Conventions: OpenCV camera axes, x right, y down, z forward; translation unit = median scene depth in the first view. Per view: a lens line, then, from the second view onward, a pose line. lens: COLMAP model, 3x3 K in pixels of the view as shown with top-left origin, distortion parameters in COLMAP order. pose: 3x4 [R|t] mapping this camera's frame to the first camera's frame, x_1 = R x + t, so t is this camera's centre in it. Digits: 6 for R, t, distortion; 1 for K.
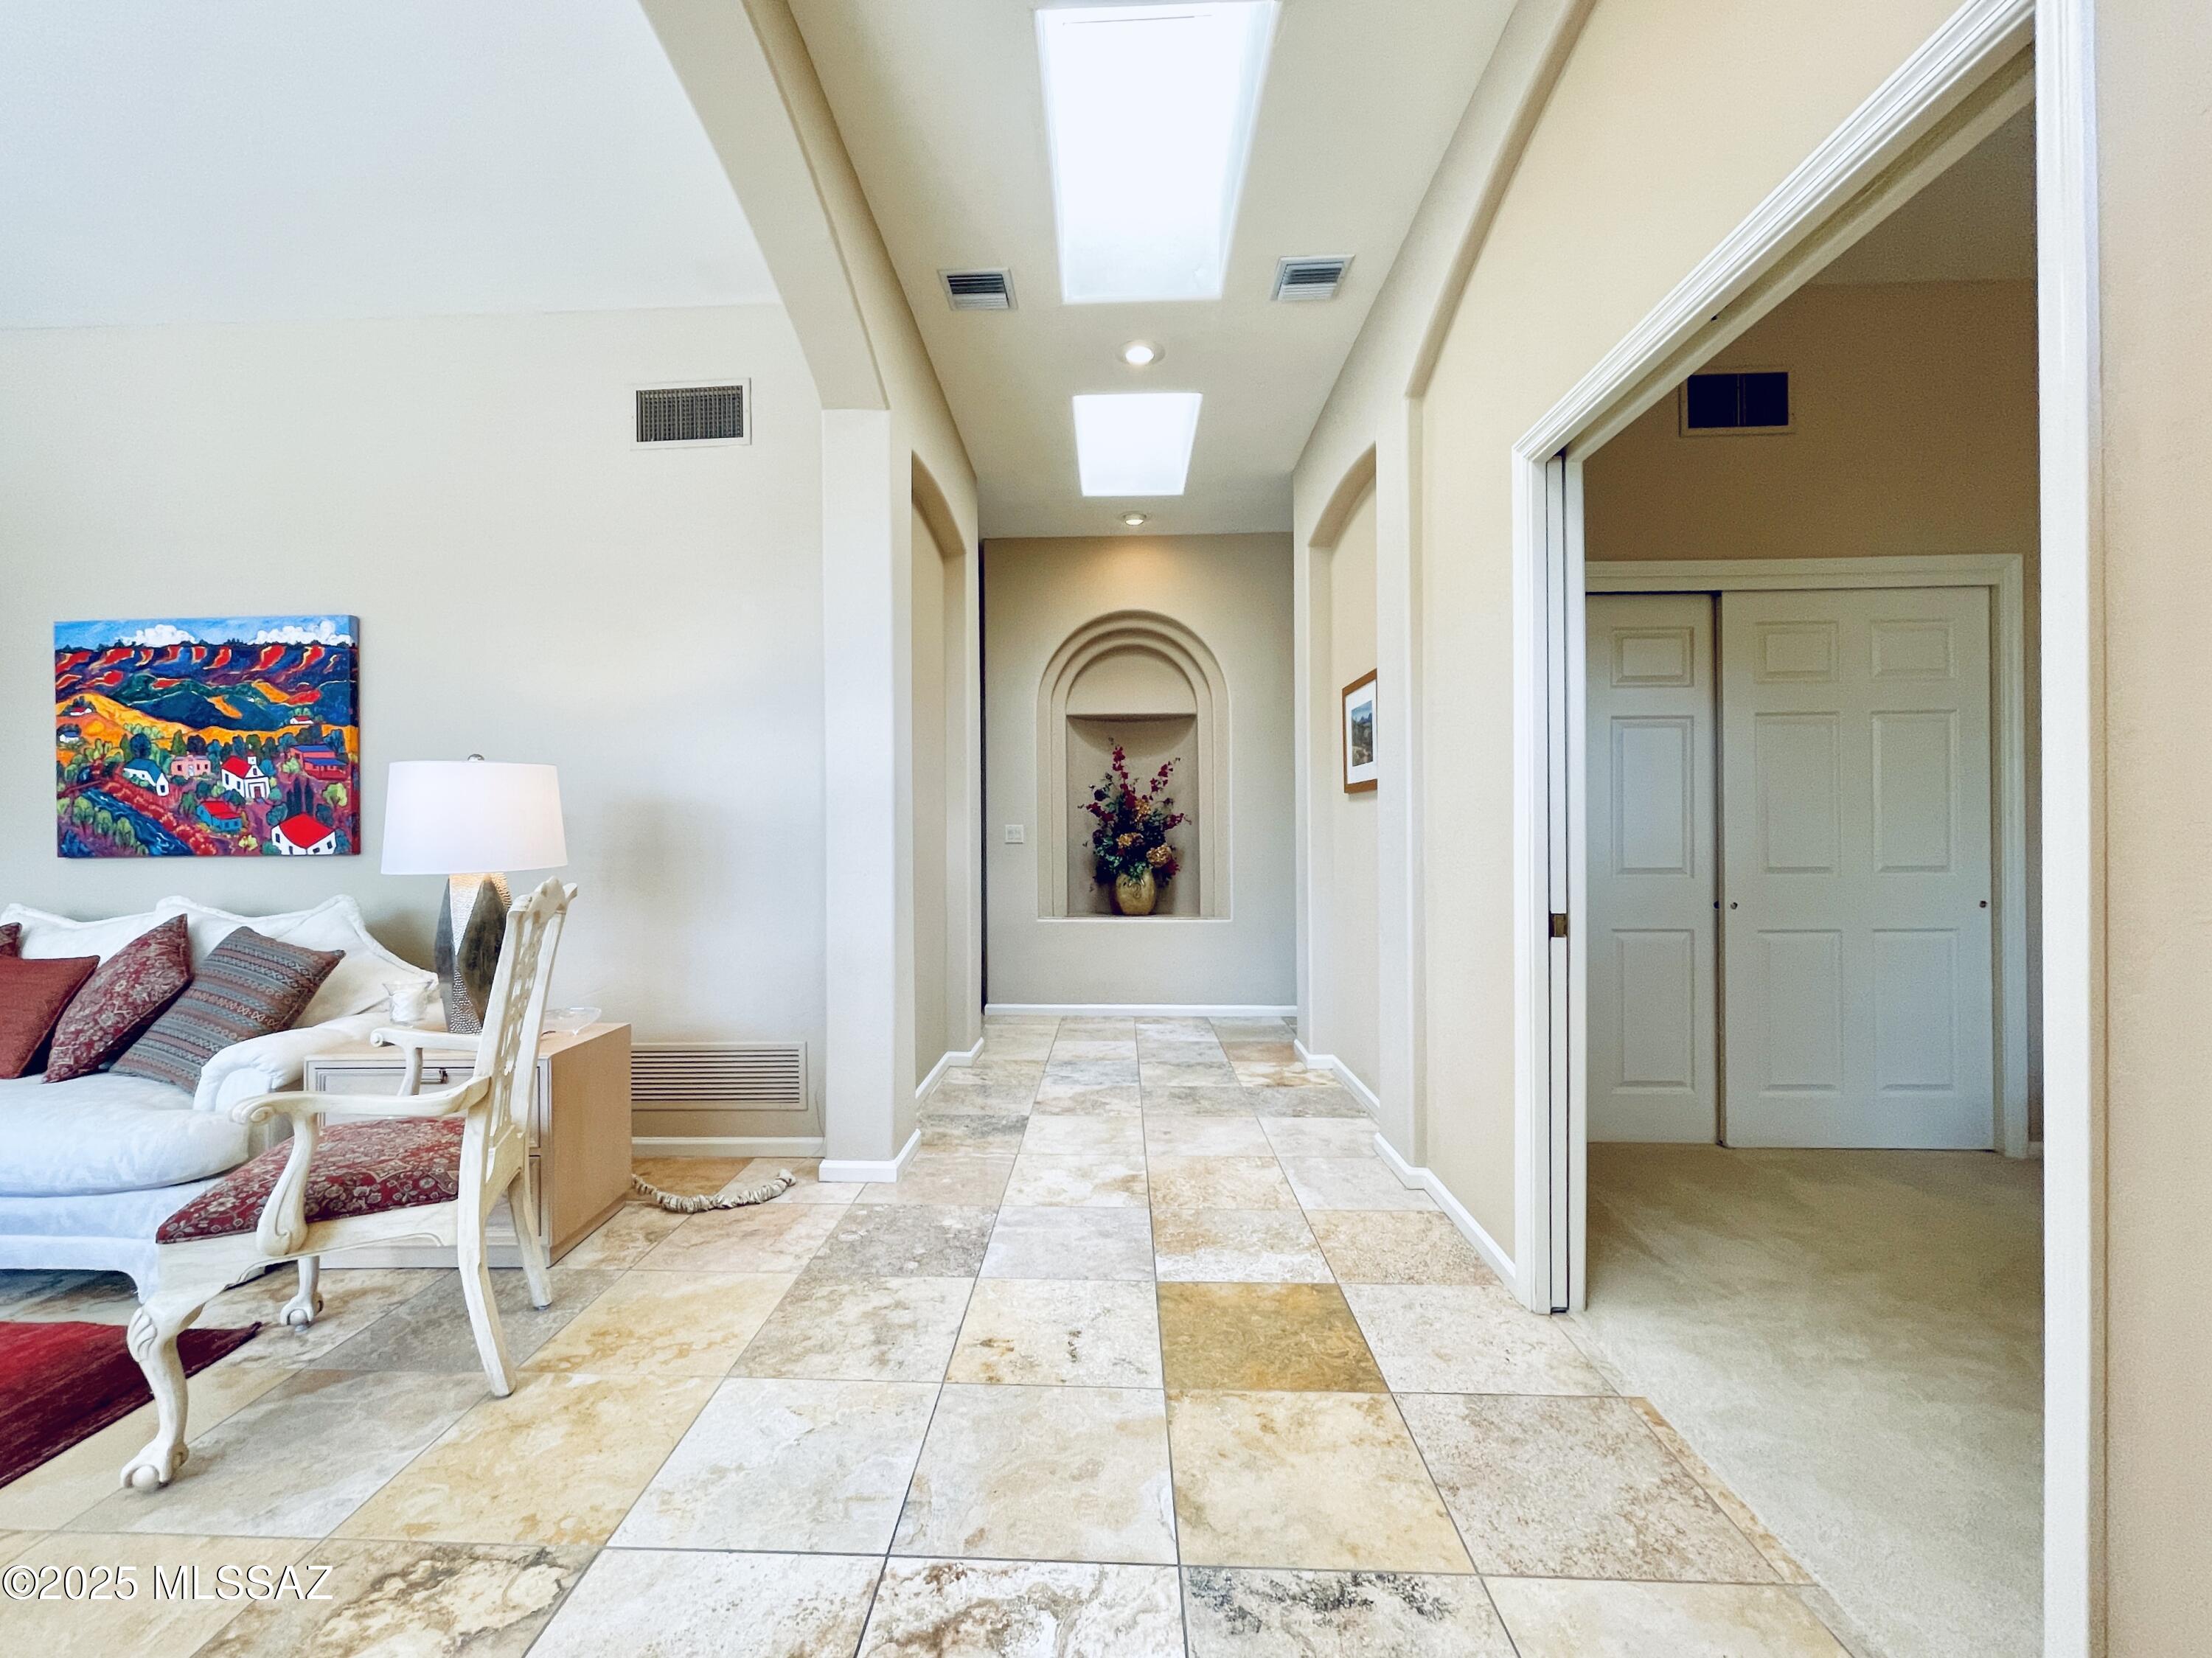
lens RADIAL K [[900.3, 0, 1106.0], [0, 900.3, 829.0], [0, 0, 1]] dist [-0.000975, -0.000308]
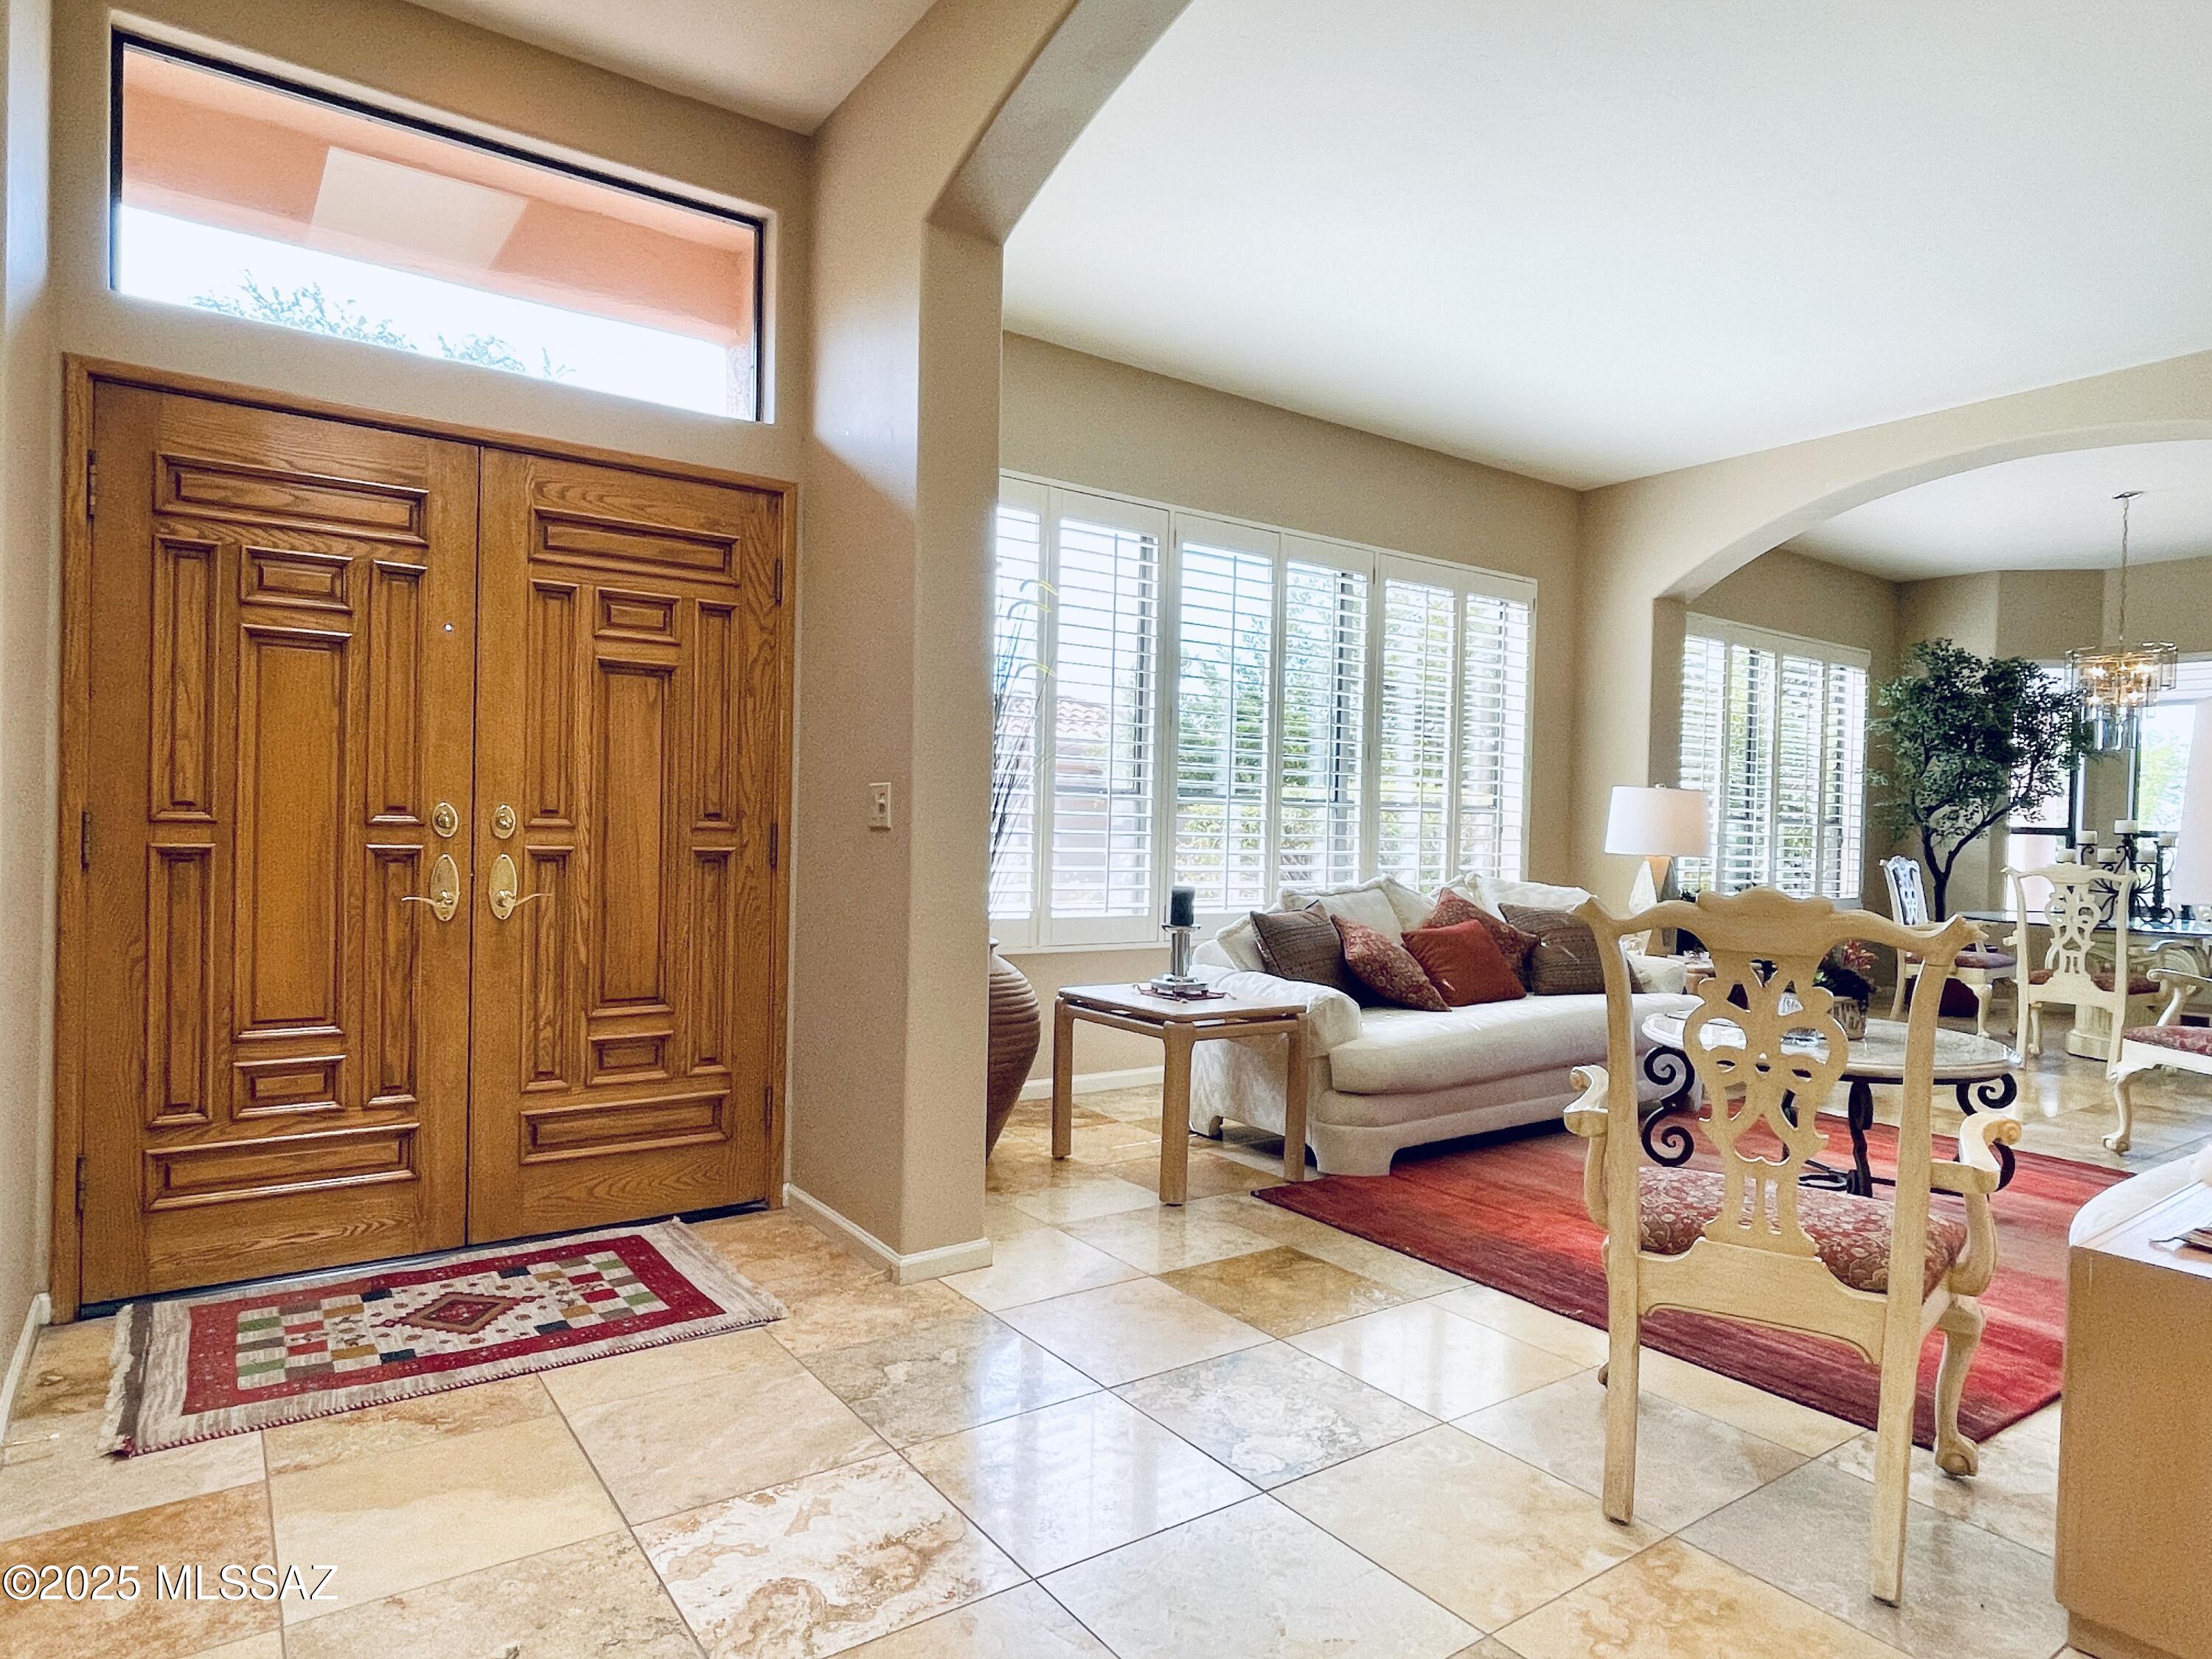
lens RADIAL K [[1292.2, 0, 1106.0], [0, 1292.2, 829.5], [0, 0, 1]] dist [-0.002231, -0.001829]
pose [[-0.807115, -0.009595, -0.590316, 0.303238], [-0.016778, 0.999837, 0.006688, 0.007801], [0.590156, 0.015302, -0.807144, 1.283940]]
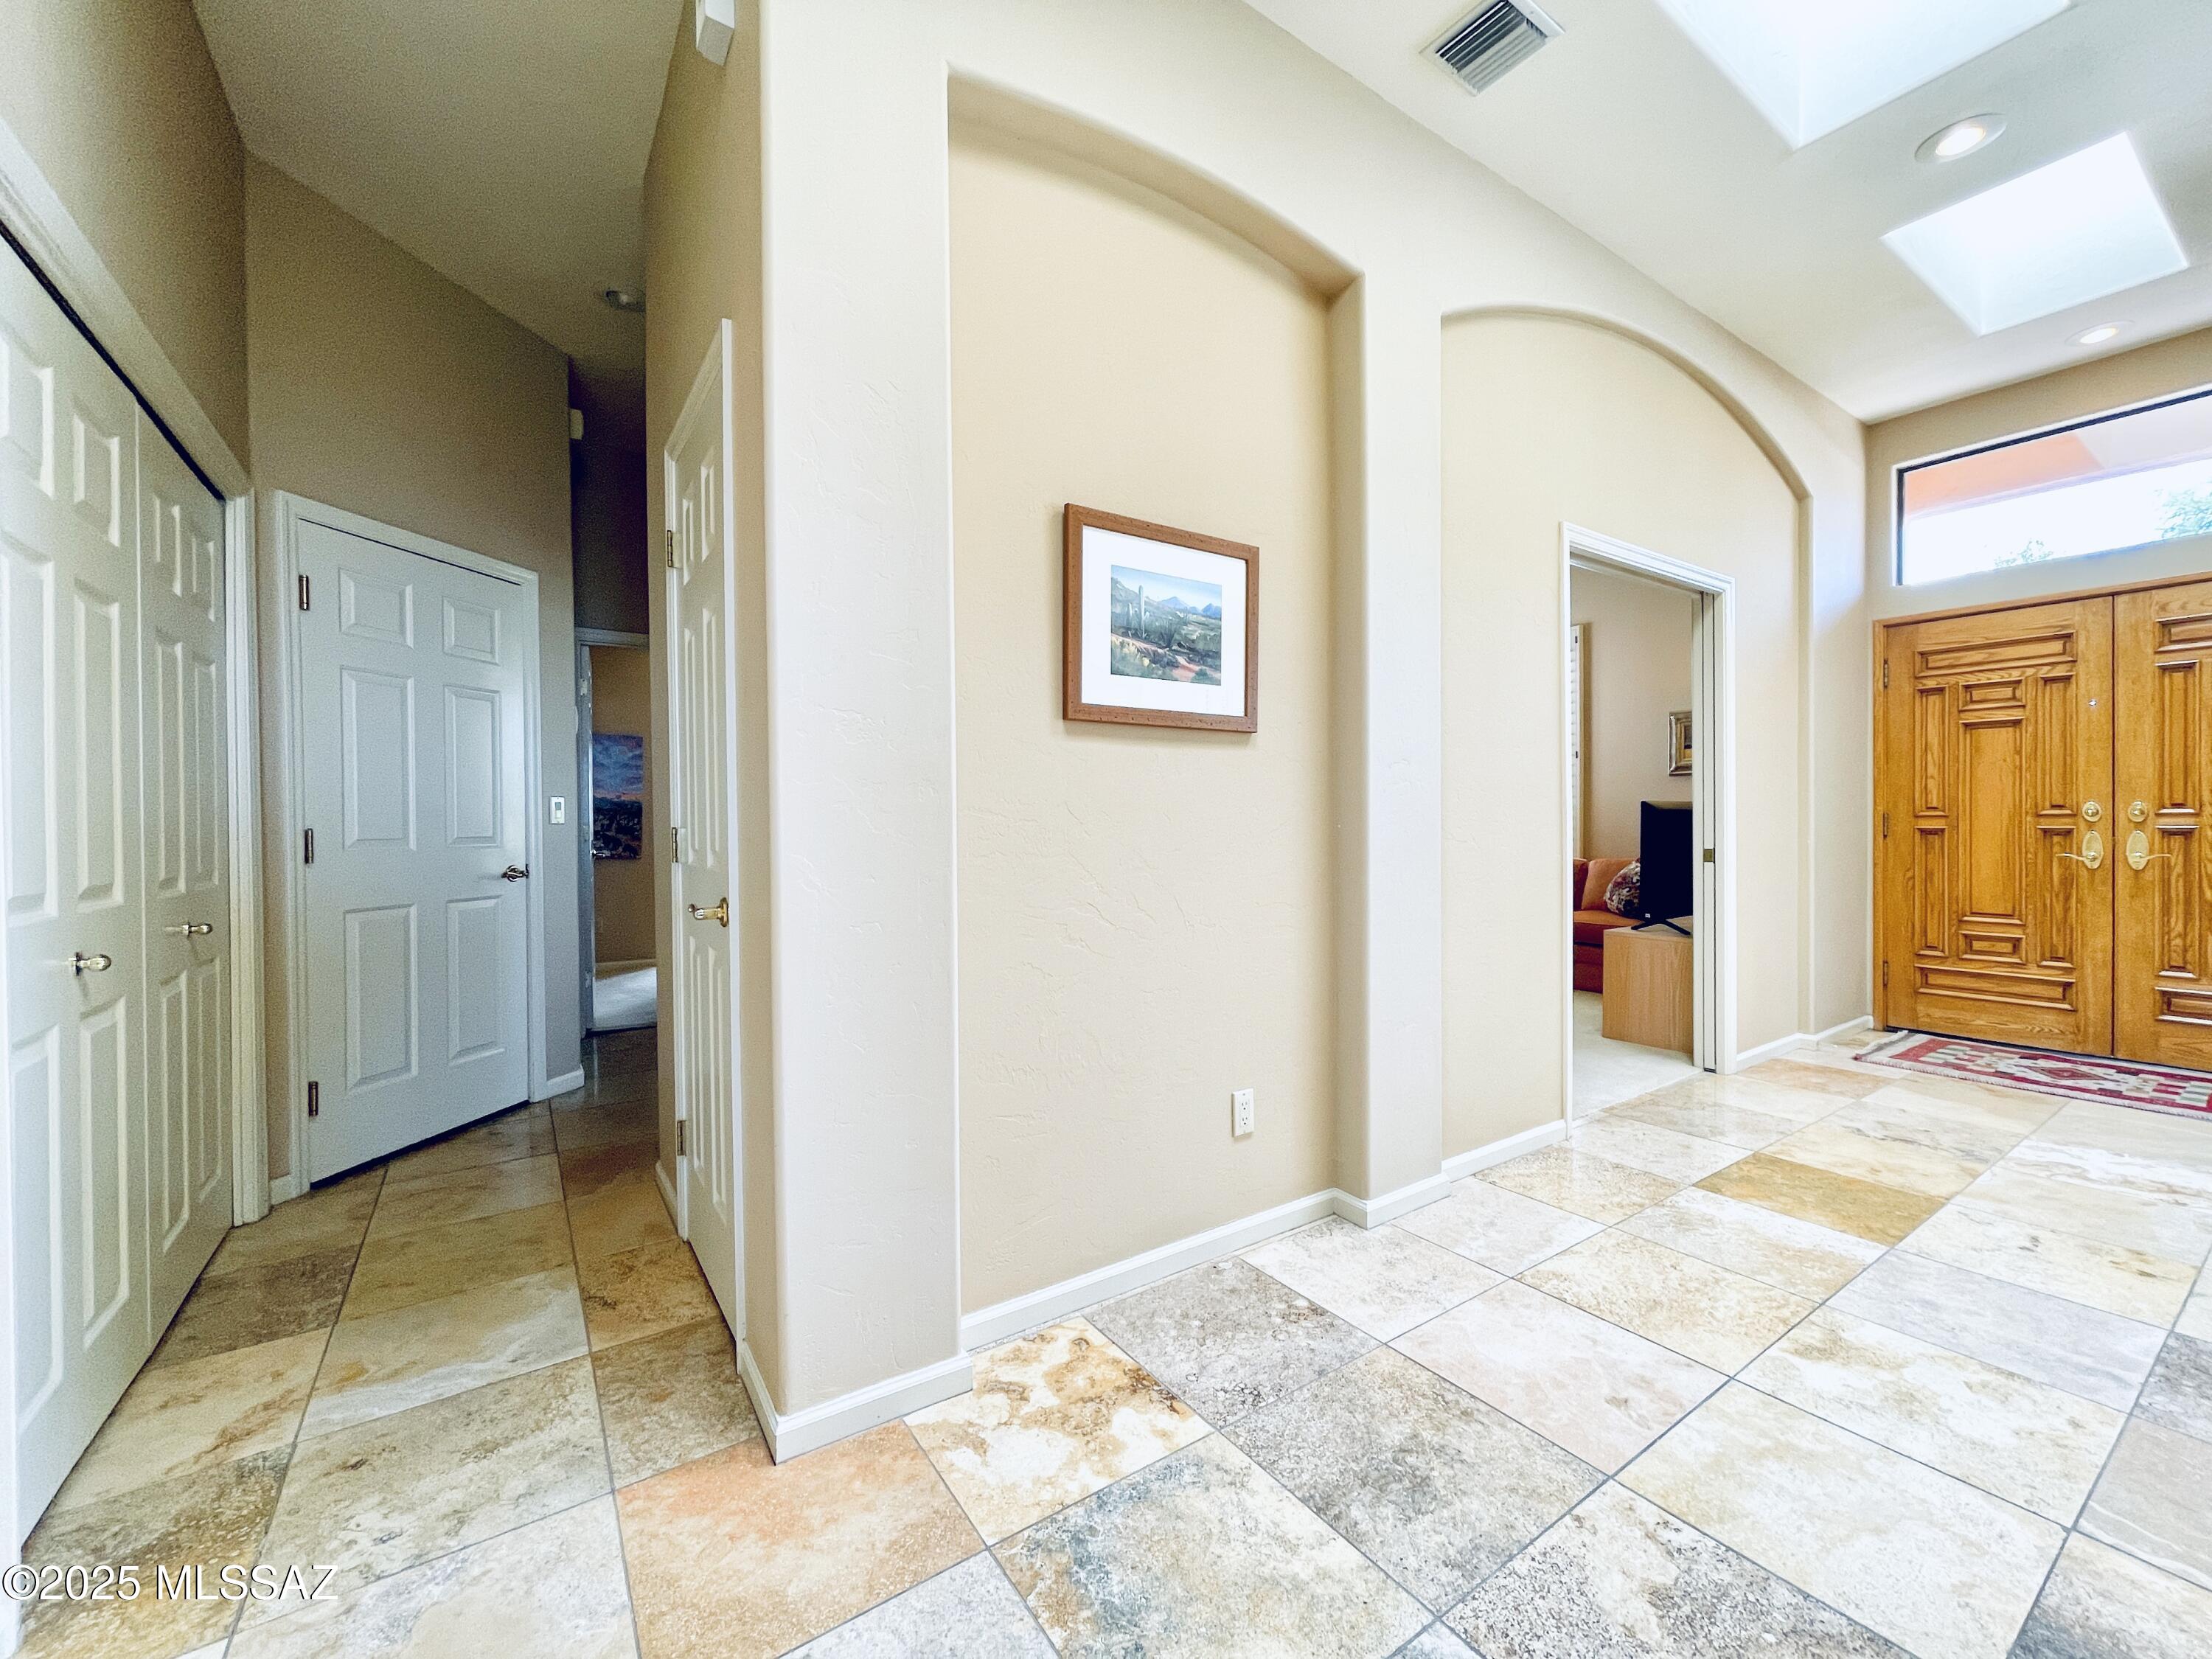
lens RADIAL K [[879.7, 0, 1106.0], [0, 879.7, 829.5], [0, 0, 1]] dist [0.021134, -0.008887]
pose [[-0.568954, 0.003968, 0.822359, -0.255428], [0.007823, 0.999969, 0.000587, 0.035714], [-0.822332, 0.006767, -0.568968, 2.229328]]
